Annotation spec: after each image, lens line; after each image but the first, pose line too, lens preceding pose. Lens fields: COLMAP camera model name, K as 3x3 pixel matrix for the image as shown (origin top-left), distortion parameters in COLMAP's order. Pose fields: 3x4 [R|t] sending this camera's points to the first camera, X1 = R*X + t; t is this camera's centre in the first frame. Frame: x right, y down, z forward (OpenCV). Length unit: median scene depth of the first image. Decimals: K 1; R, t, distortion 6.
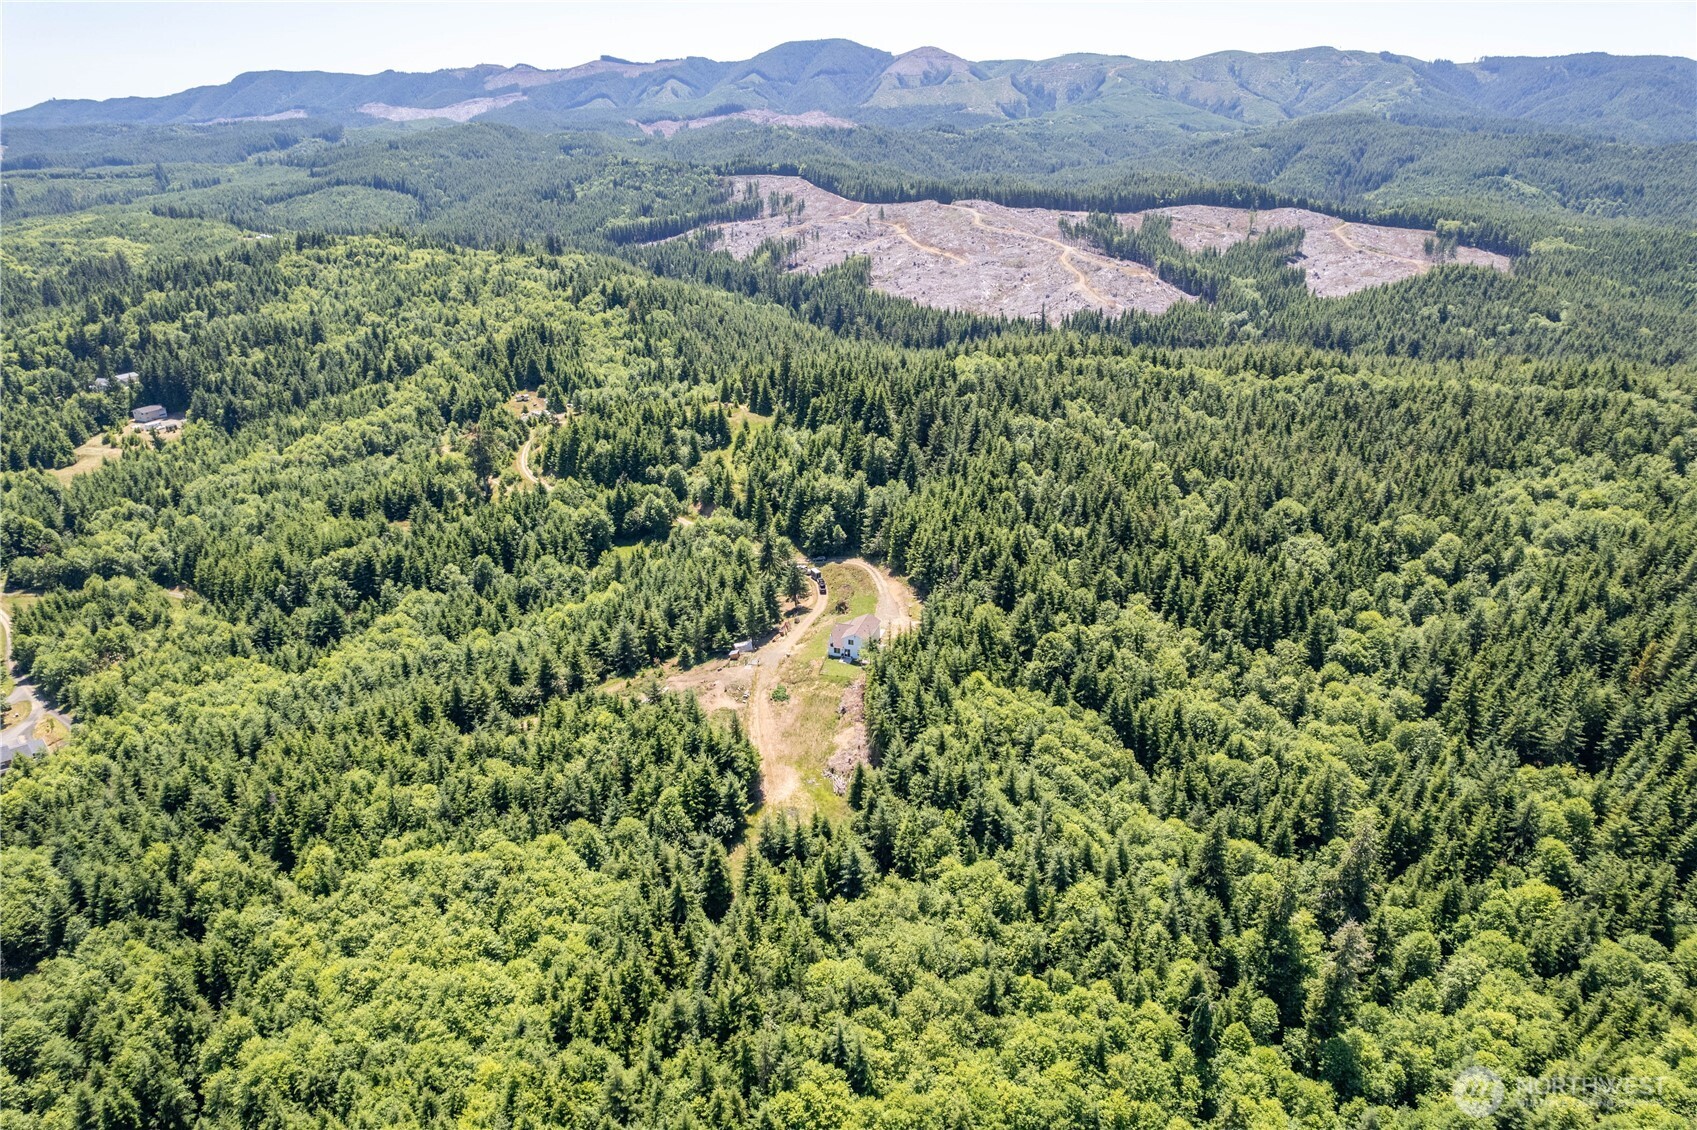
lens RADIAL K [[1080.3, 0, 848.5], [0, 1080.3, 565.0], [0, 0, 1]] dist [-0.066636, 0.065645]
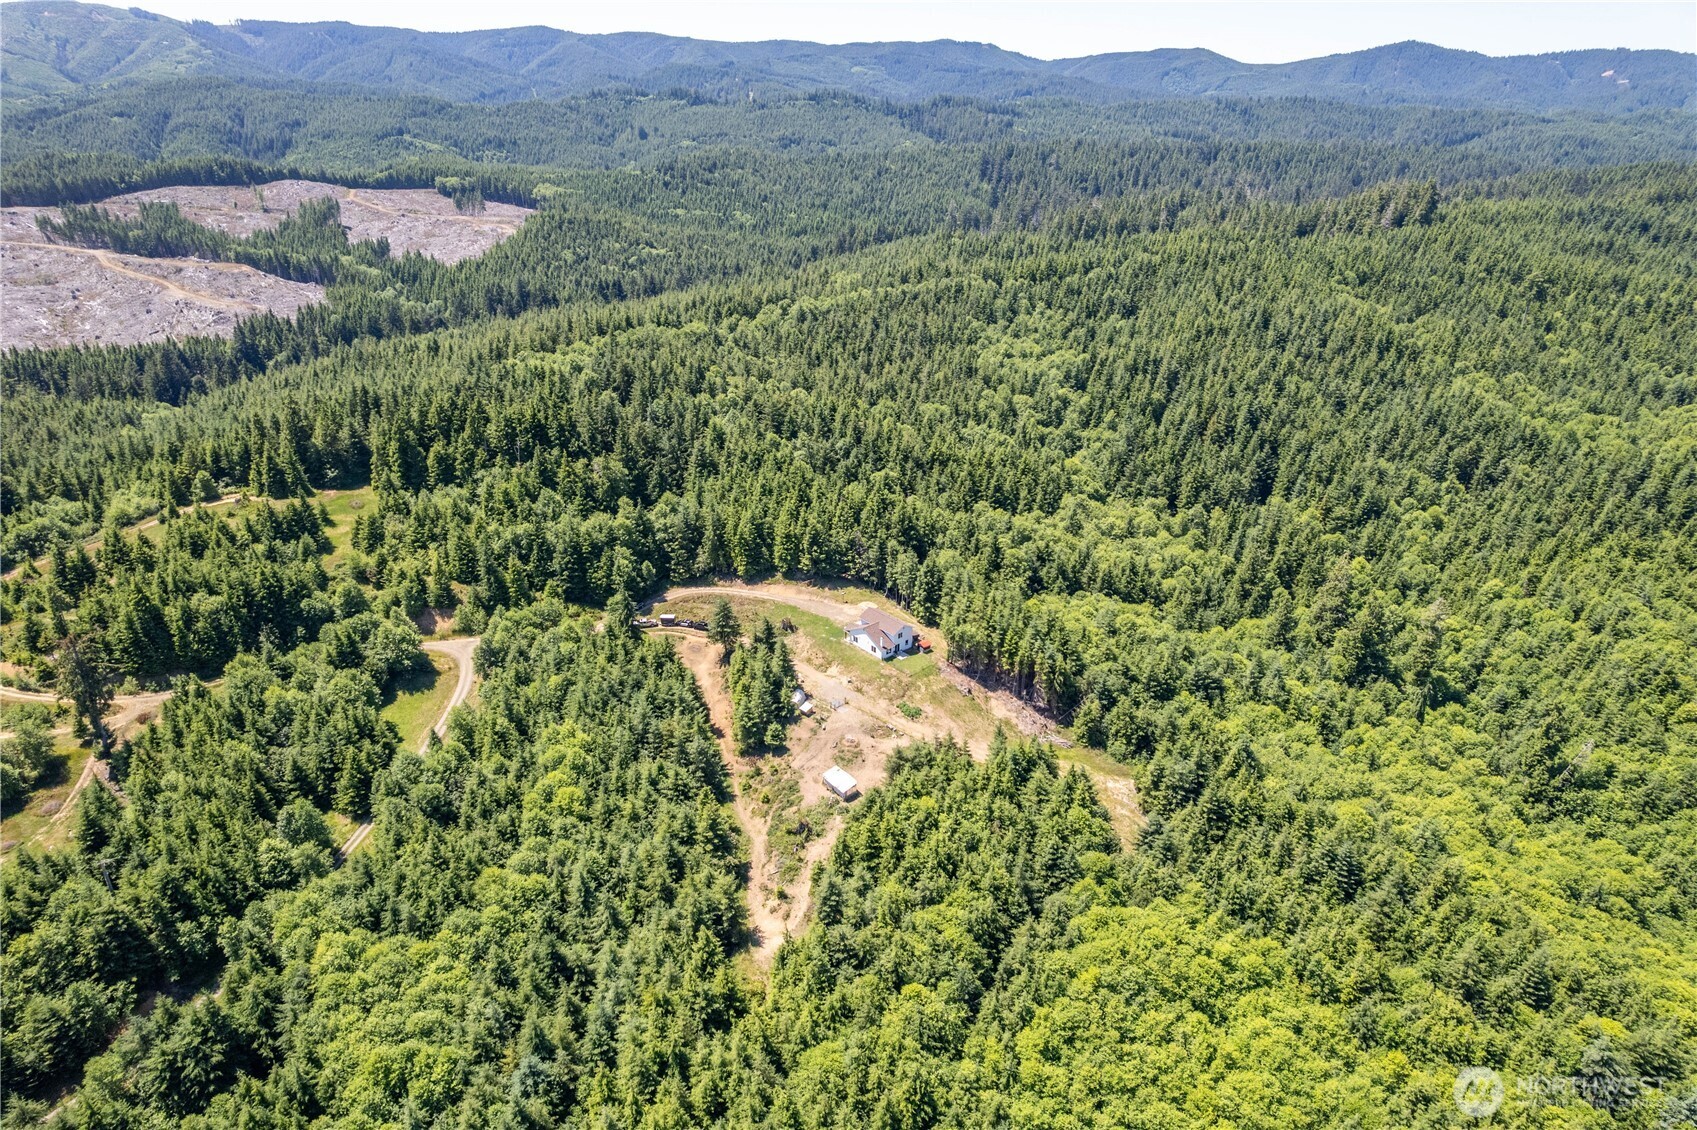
lens RADIAL K [[1080.3, 0, 848.5], [0, 1080.3, 565.0], [0, 0, 1]] dist [-0.066636, 0.065645]
pose [[0.538155, -0.351684, 0.765968, -0.504335], [0.329617, 0.924227, 0.192763, -0.127125], [-0.775720, 0.148740, 0.613298, 0.302482]]
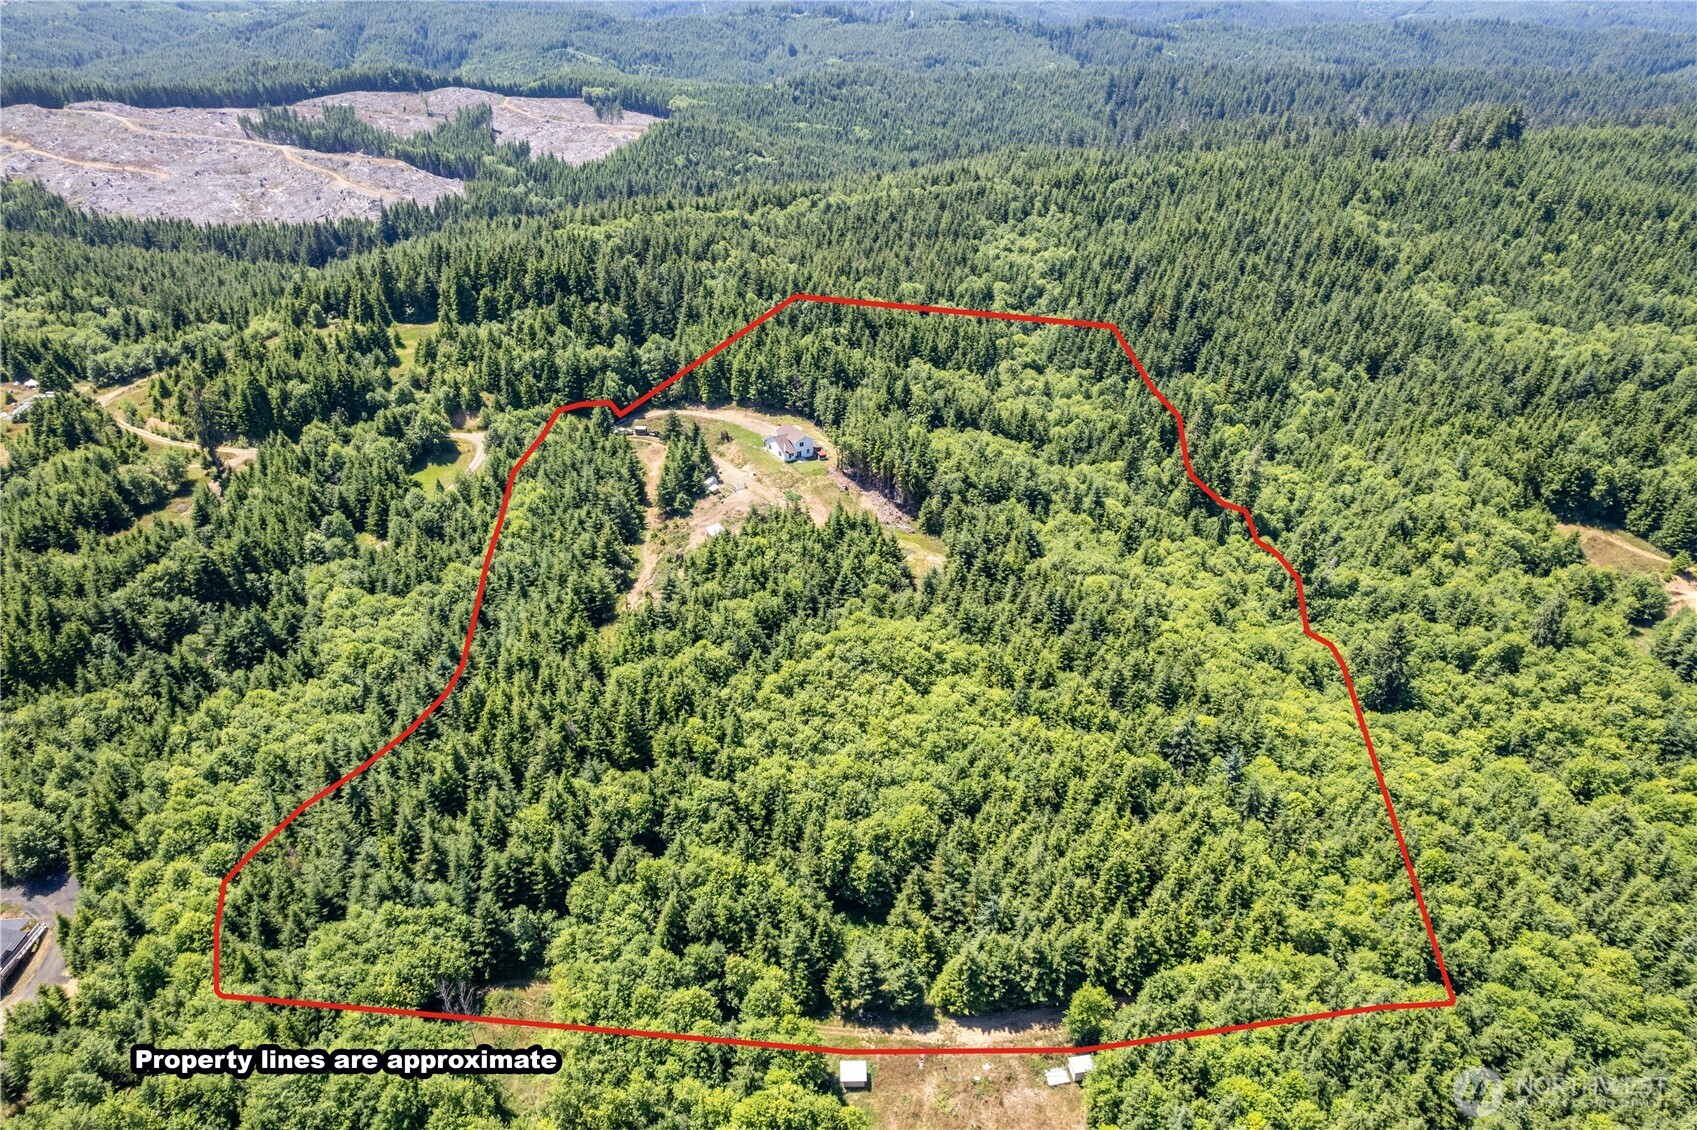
lens RADIAL K [[1080.3, 0, 848.5], [0, 1080.3, 565.0], [0, 0, 1]] dist [-0.066636, 0.065645]
pose [[0.662555, -0.351454, 0.661439, -0.558424], [0.288016, 0.934727, 0.208163, -0.025868], [-0.691424, 0.052586, 0.720532, 0.067394]]
